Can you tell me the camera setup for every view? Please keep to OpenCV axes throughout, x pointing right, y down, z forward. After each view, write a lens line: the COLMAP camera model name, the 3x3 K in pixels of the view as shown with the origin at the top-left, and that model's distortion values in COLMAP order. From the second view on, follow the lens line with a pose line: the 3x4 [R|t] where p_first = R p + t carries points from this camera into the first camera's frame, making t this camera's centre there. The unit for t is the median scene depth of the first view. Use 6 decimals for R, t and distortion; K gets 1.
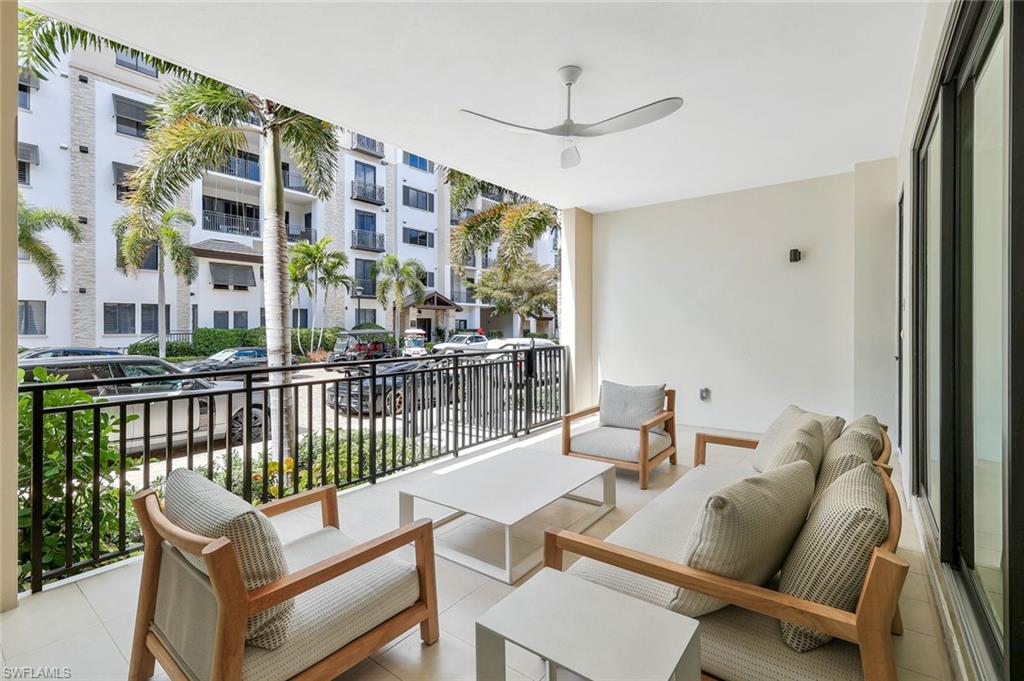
lens RADIAL K [[453.0, 0, 513.3], [0, 453.0, 326.5], [0, 0, 1]] dist [0.001659, 0.000332]
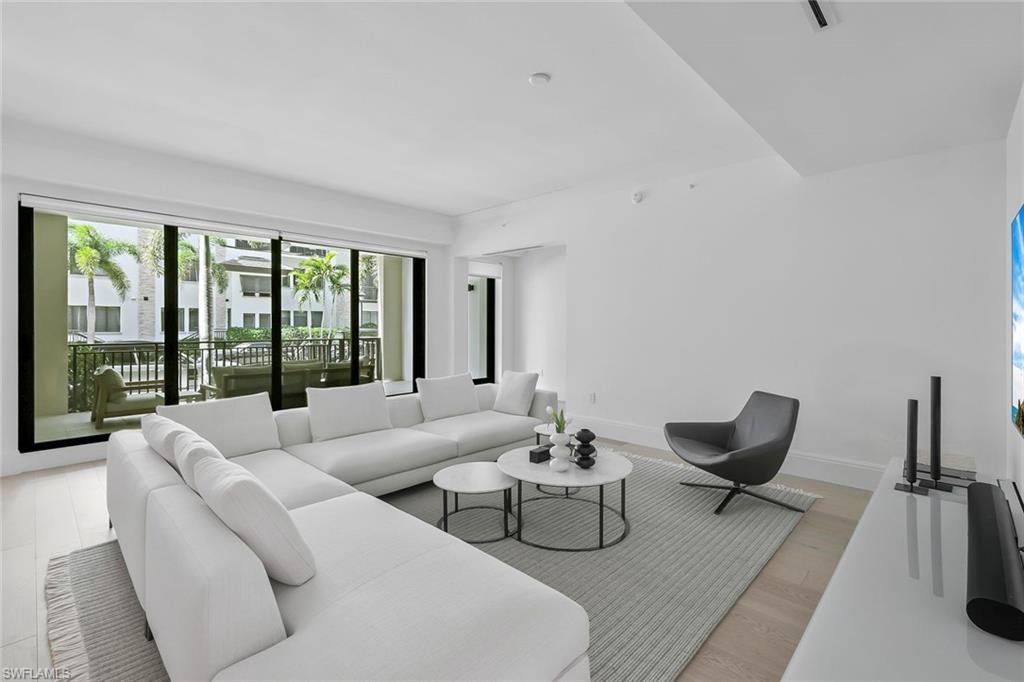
lens RADIAL K [[456.9, 0, 511.2], [0, 456.9, 329.9], [0, 0, 1]] dist [0.004888, 0.000632]
pose [[0.993212, 0.004459, -0.116230, 0.227070], [-0.003963, 0.999982, 0.004499, 0.002124], [0.116248, -0.004008, 0.993212, -0.174040]]
